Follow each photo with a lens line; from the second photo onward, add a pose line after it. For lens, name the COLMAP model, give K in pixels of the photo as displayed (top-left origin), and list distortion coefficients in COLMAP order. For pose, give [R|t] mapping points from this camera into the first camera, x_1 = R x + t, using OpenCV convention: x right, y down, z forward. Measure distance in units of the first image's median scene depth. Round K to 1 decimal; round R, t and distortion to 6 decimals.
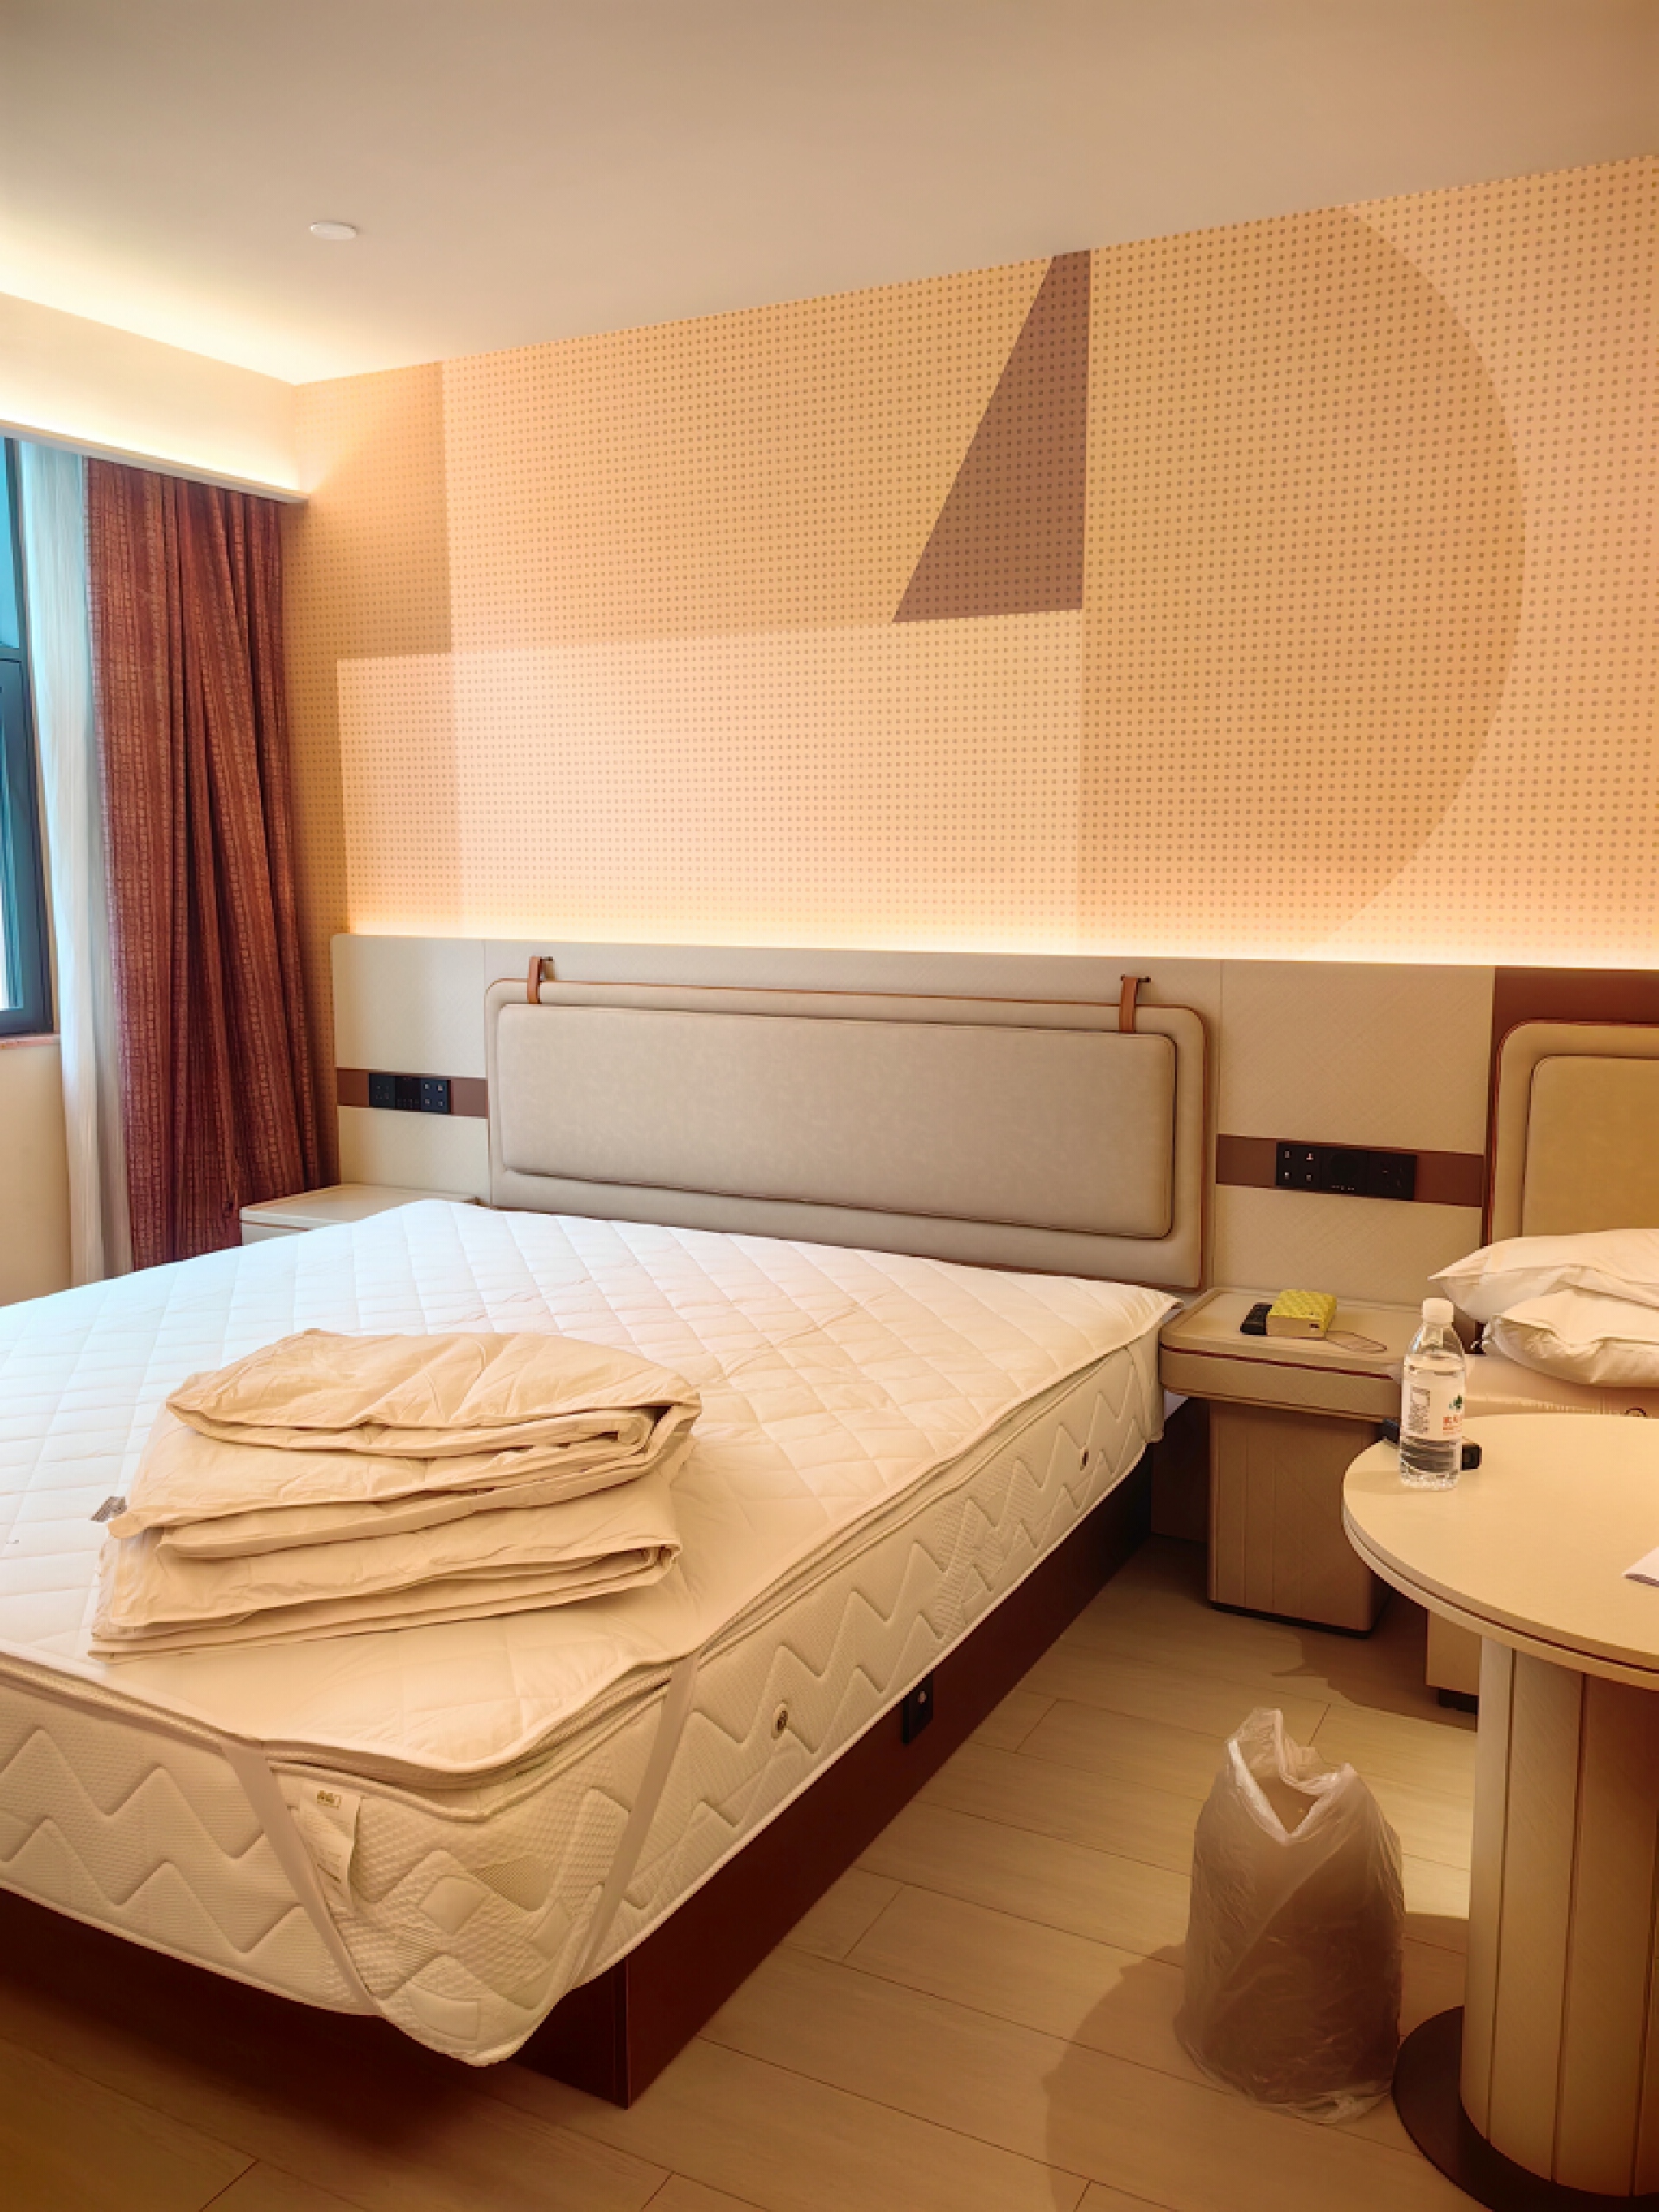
lens RADIAL K [[1726.5, 0, 821.1], [0, 1726.5, 1098.0], [0, 0, 1]] dist [0.060790, -0.080066]
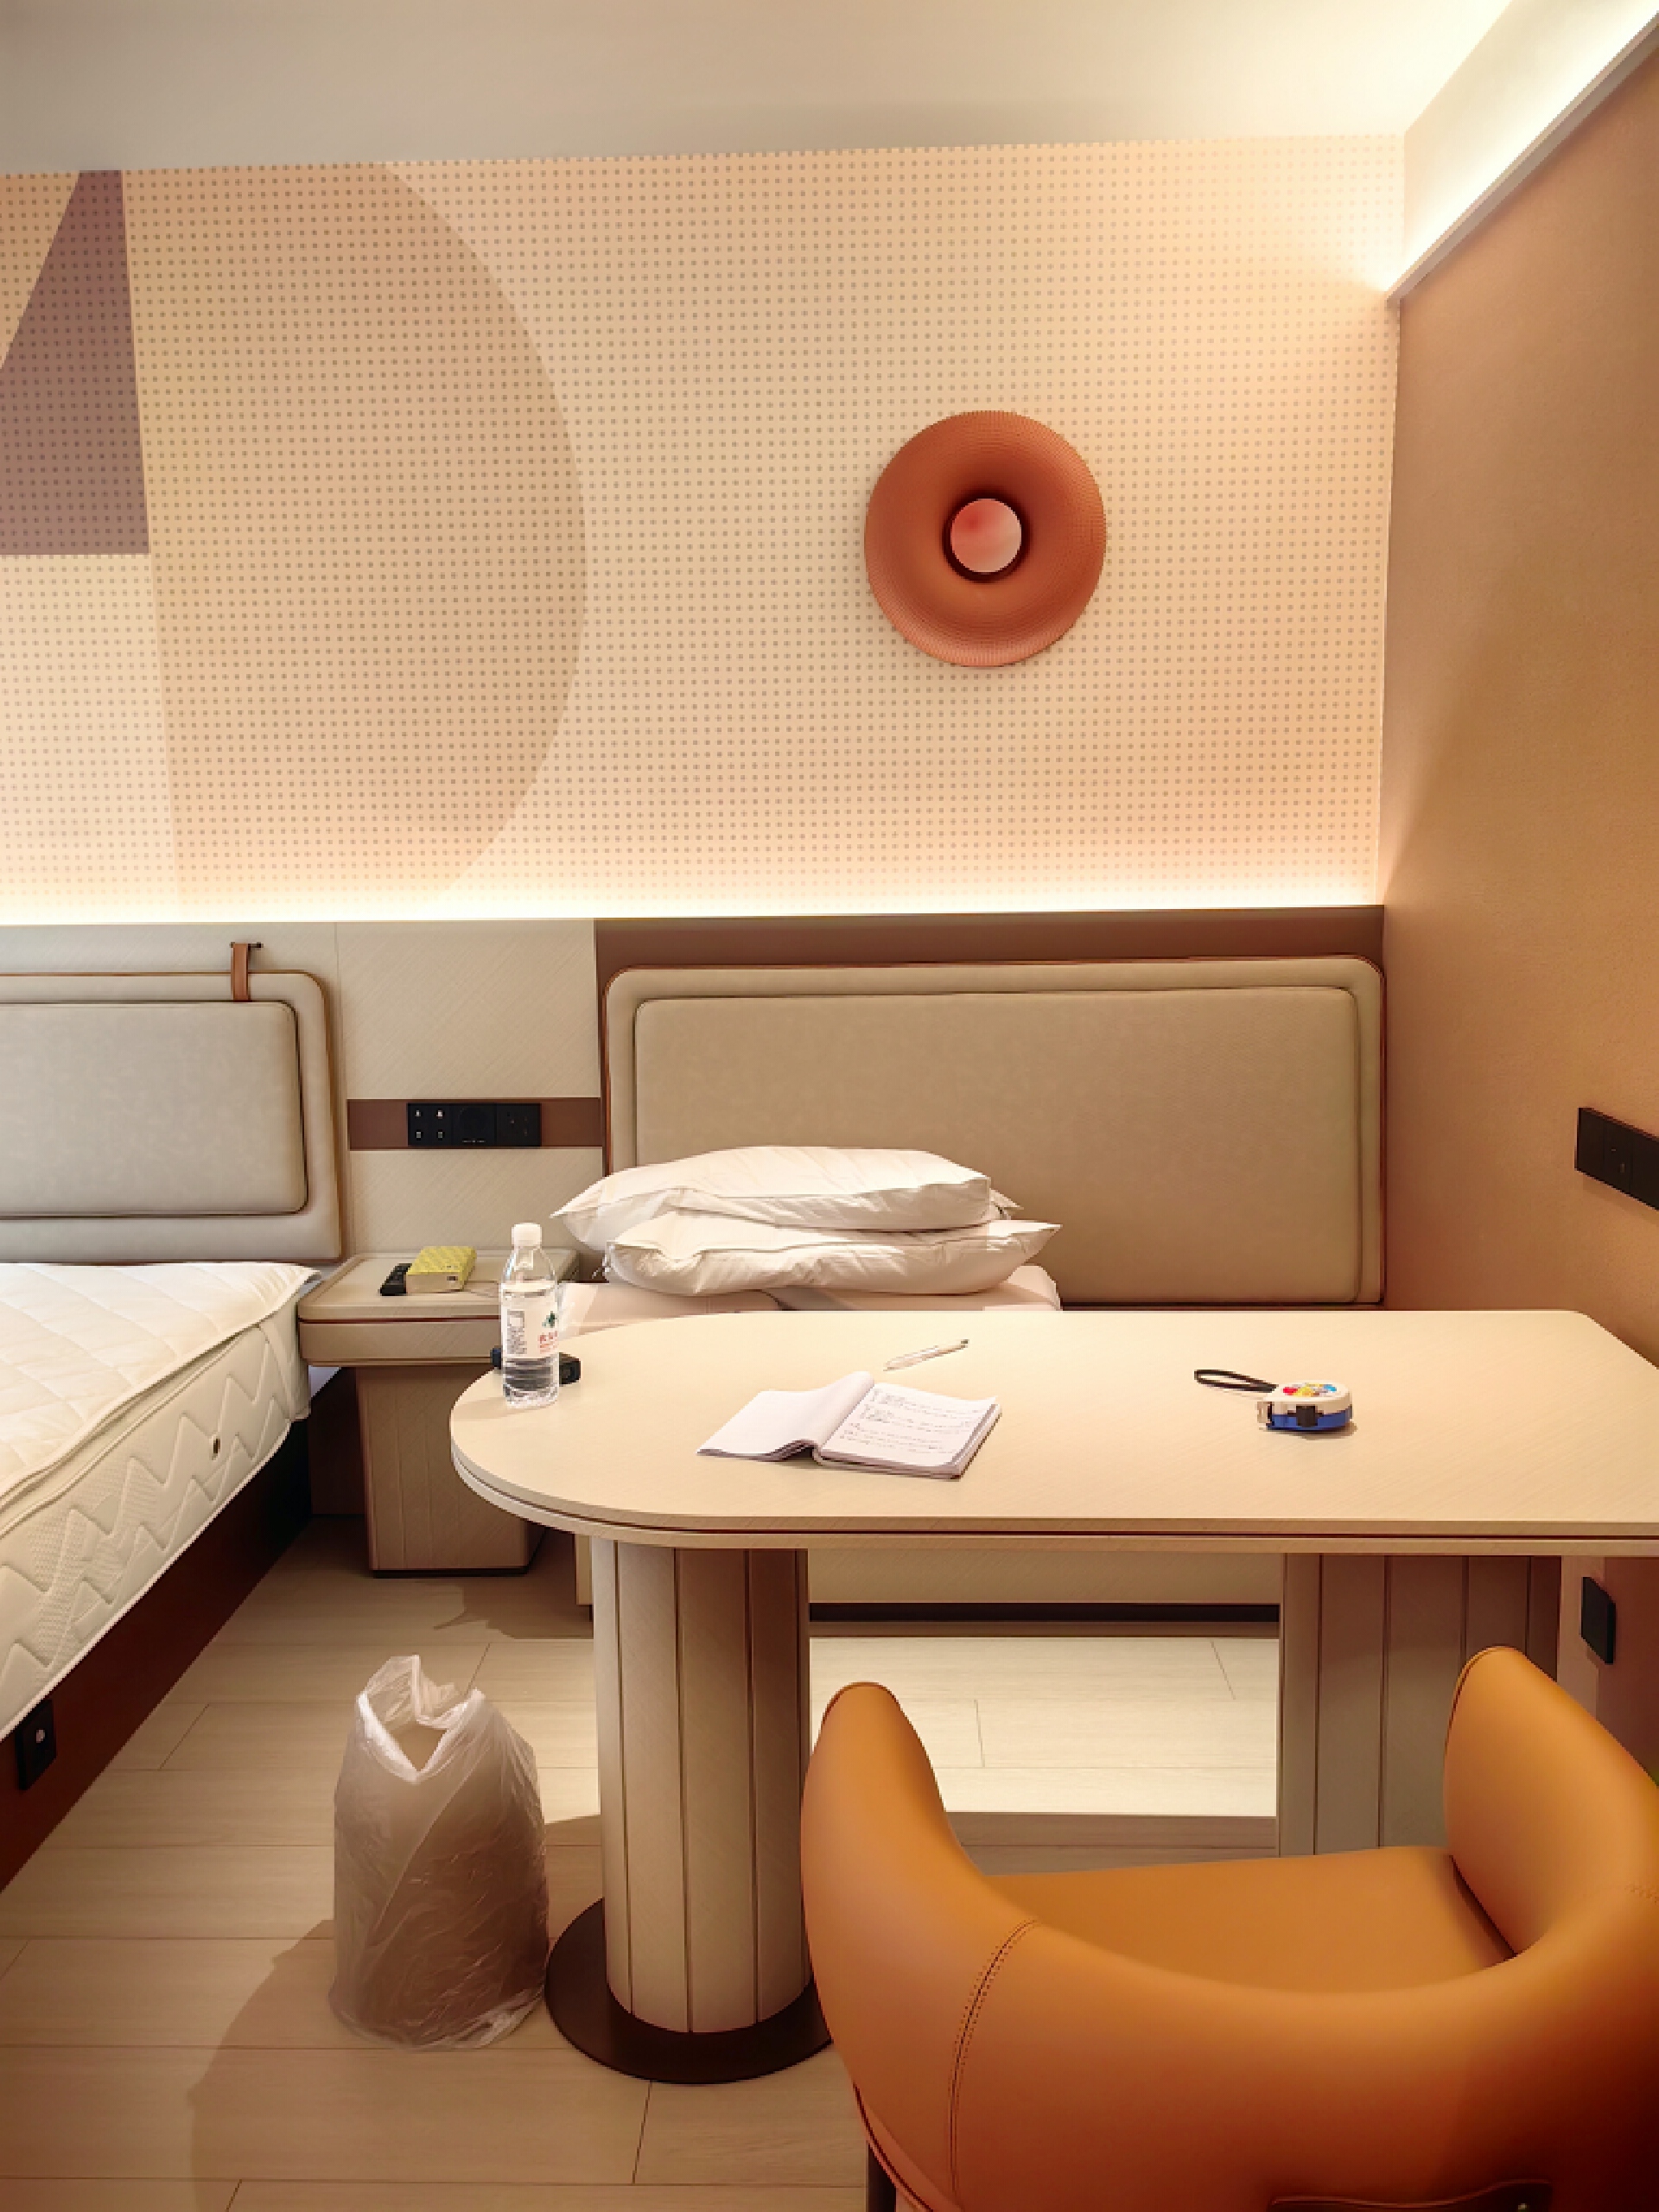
lens RADIAL K [[1726.5, 0, 821.1], [0, 1726.5, 1098.0], [0, 0, 1]] dist [0.060790, -0.080066]
pose [[0.894992, -0.080329, 0.438790, 0.042557], [0.077899, 0.996683, 0.023574, 0.019692], [-0.439228, 0.013083, 0.898280, -0.002729]]
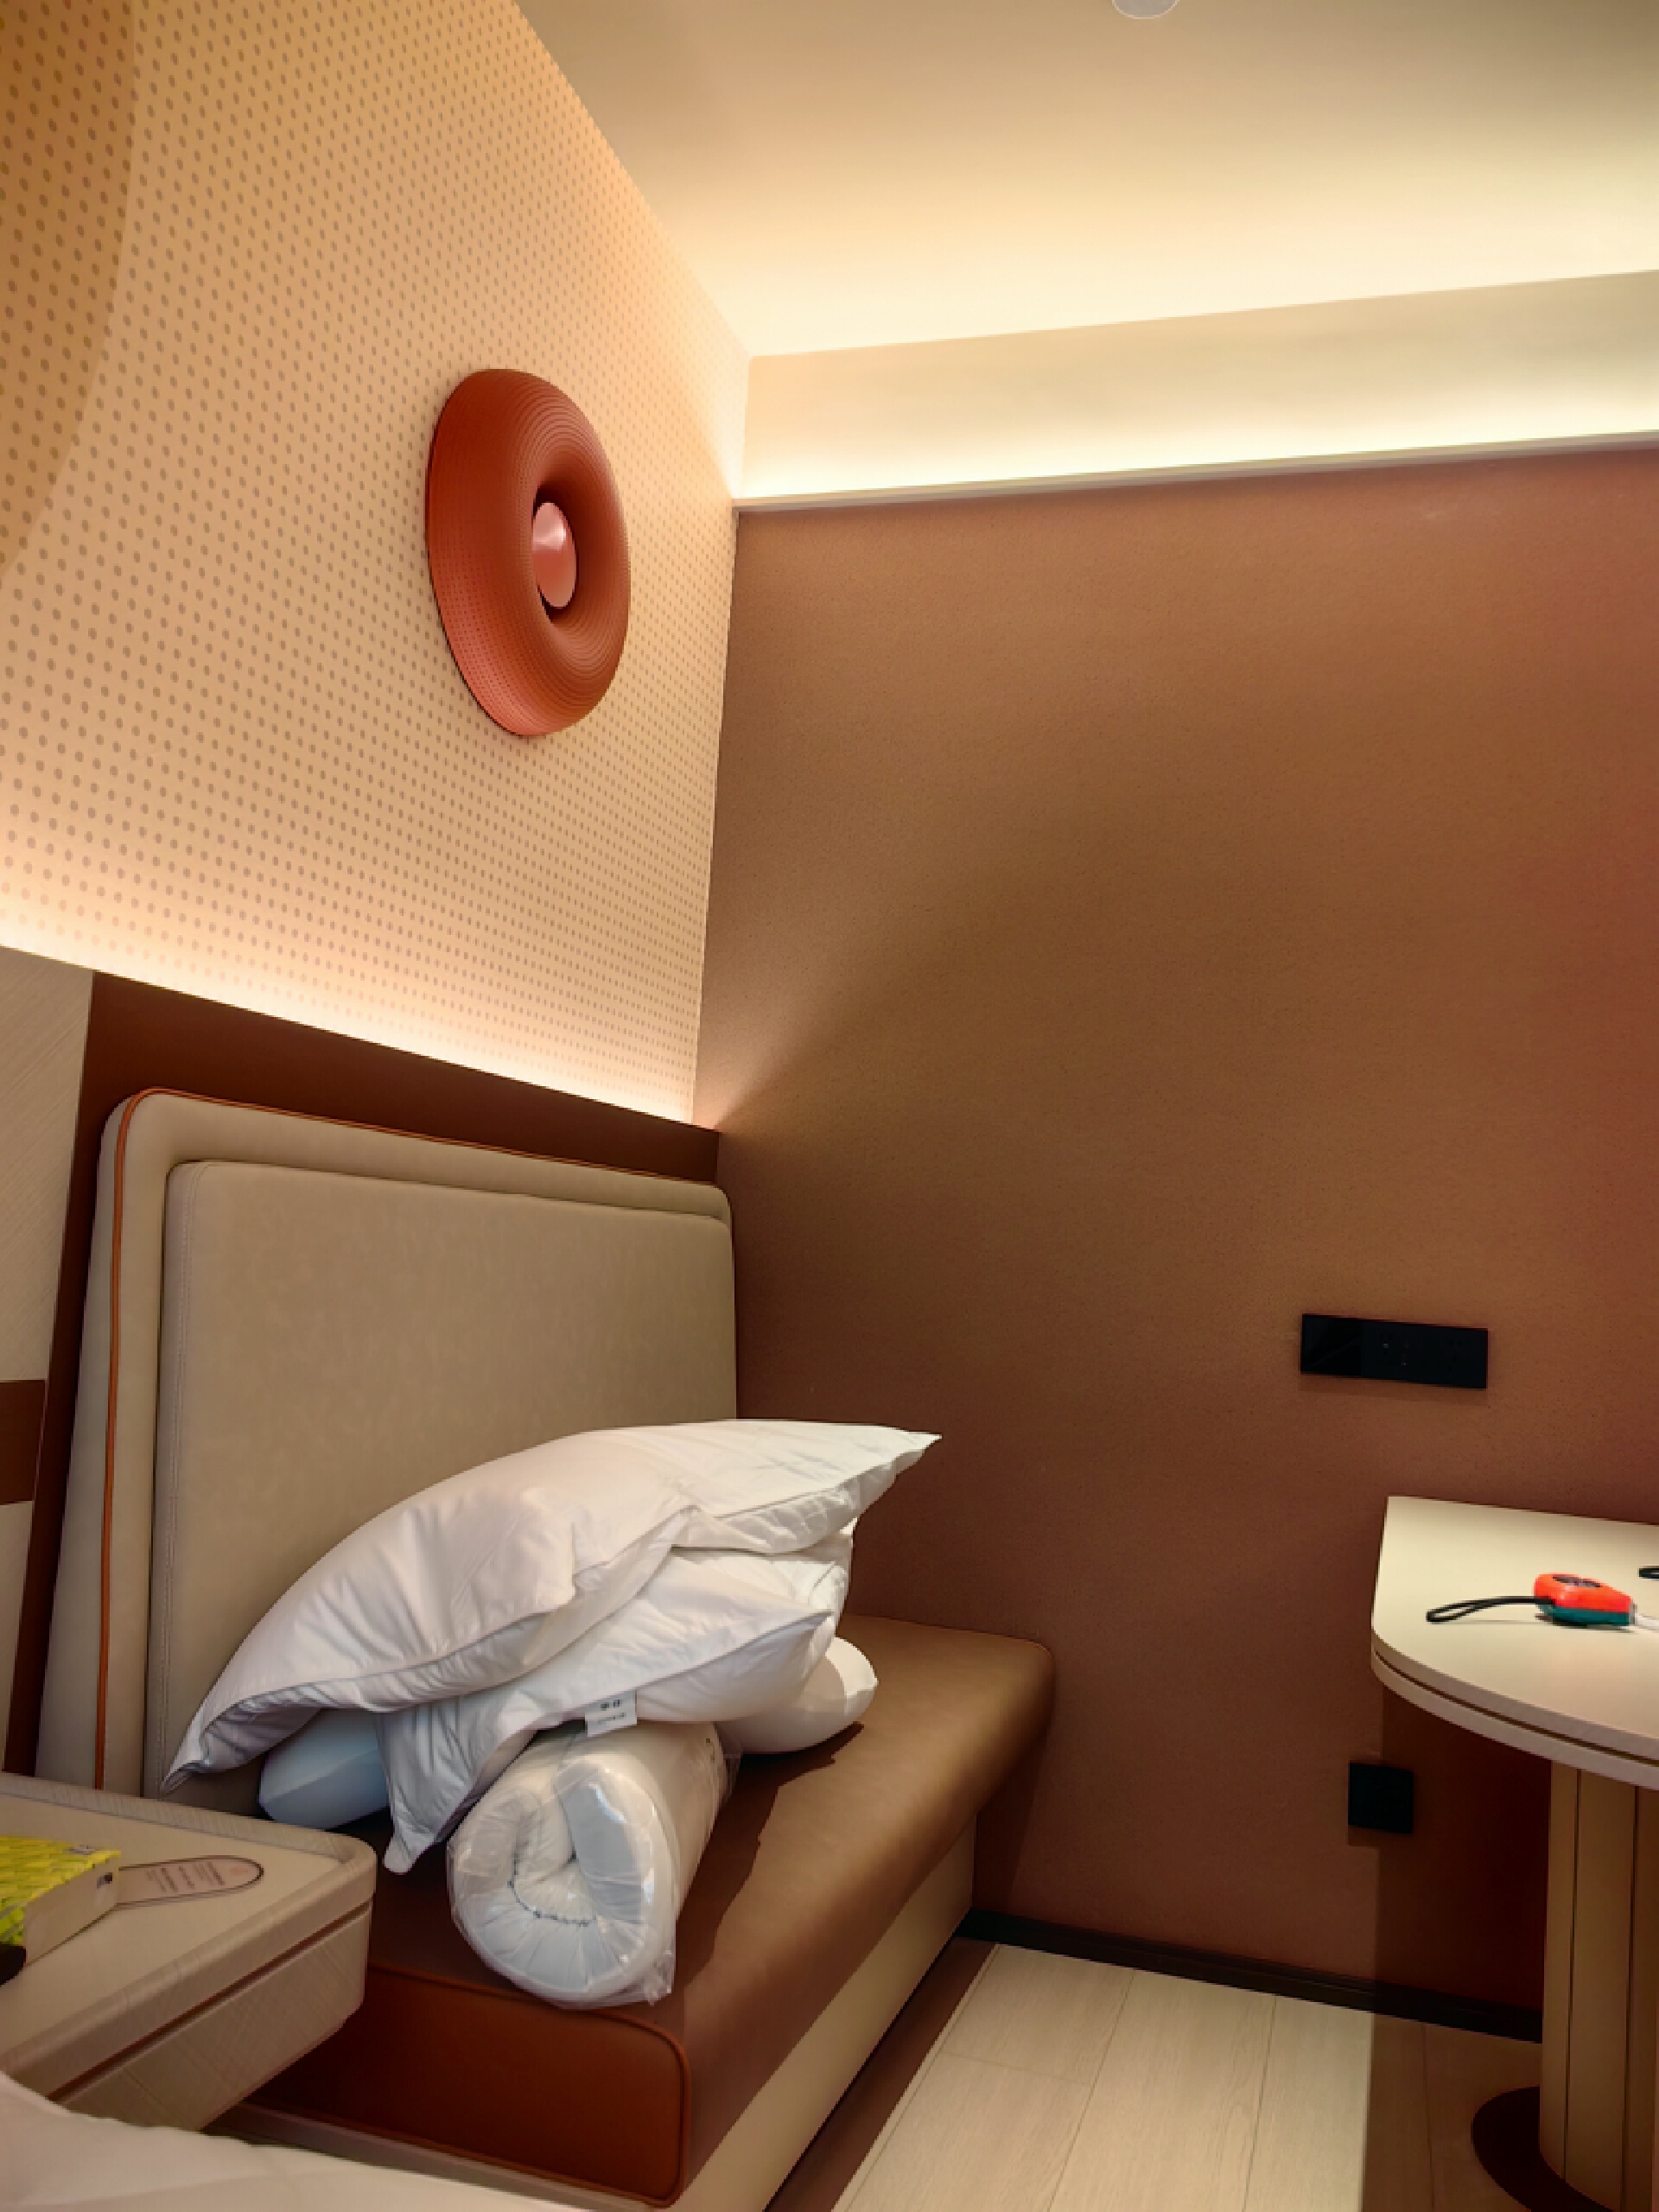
lens RADIAL K [[1726.5, 0, 821.1], [0, 1726.5, 1098.0], [0, 0, 1]] dist [0.060790, -0.080066]
pose [[-0.199632, 0.079282, 0.976658, -0.113287], [0.067754, 0.995453, -0.066958, 0.004209], [-0.977526, 0.052806, -0.204096, 0.927730]]
